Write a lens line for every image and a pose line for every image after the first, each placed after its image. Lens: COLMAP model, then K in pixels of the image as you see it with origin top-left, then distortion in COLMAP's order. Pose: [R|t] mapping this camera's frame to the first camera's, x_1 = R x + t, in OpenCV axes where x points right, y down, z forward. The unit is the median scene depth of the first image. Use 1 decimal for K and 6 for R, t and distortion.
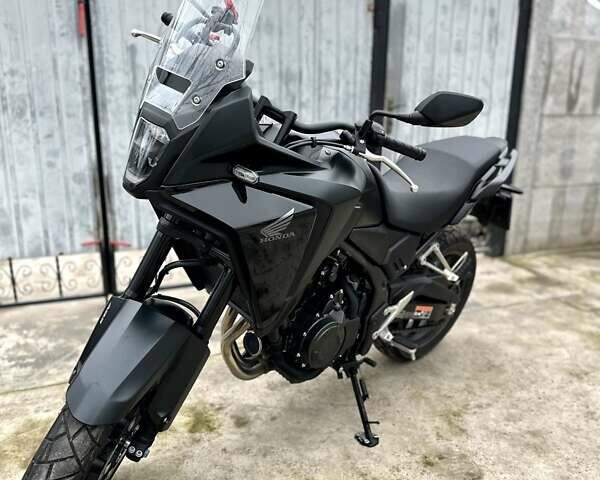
lens RADIAL K [[569.7, 0, 300.0], [0, 569.7, 240.0], [0, 0, 1]] dist [0.124194, -0.274112]
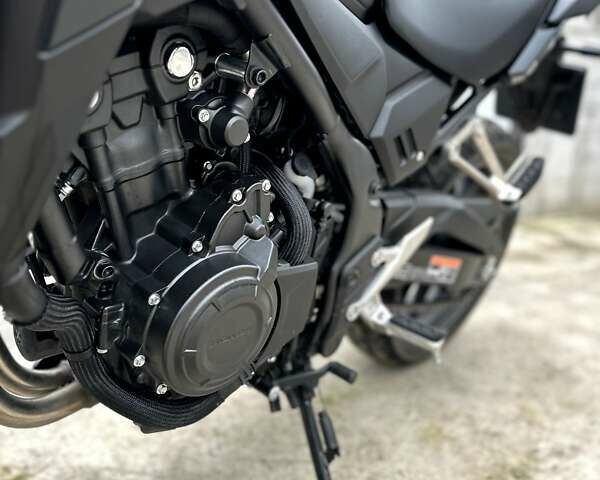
lens RADIAL K [[569.7, 0, 300.0], [0, 569.7, 240.0], [0, 0, 1]] dist [0.124194, -0.274112]
pose [[0.998086, -0.009412, 0.061127, 0.061581], [0.009755, 0.999938, -0.005314, 0.109696], [-0.061073, 0.005900, 0.998116, 0.542305]]
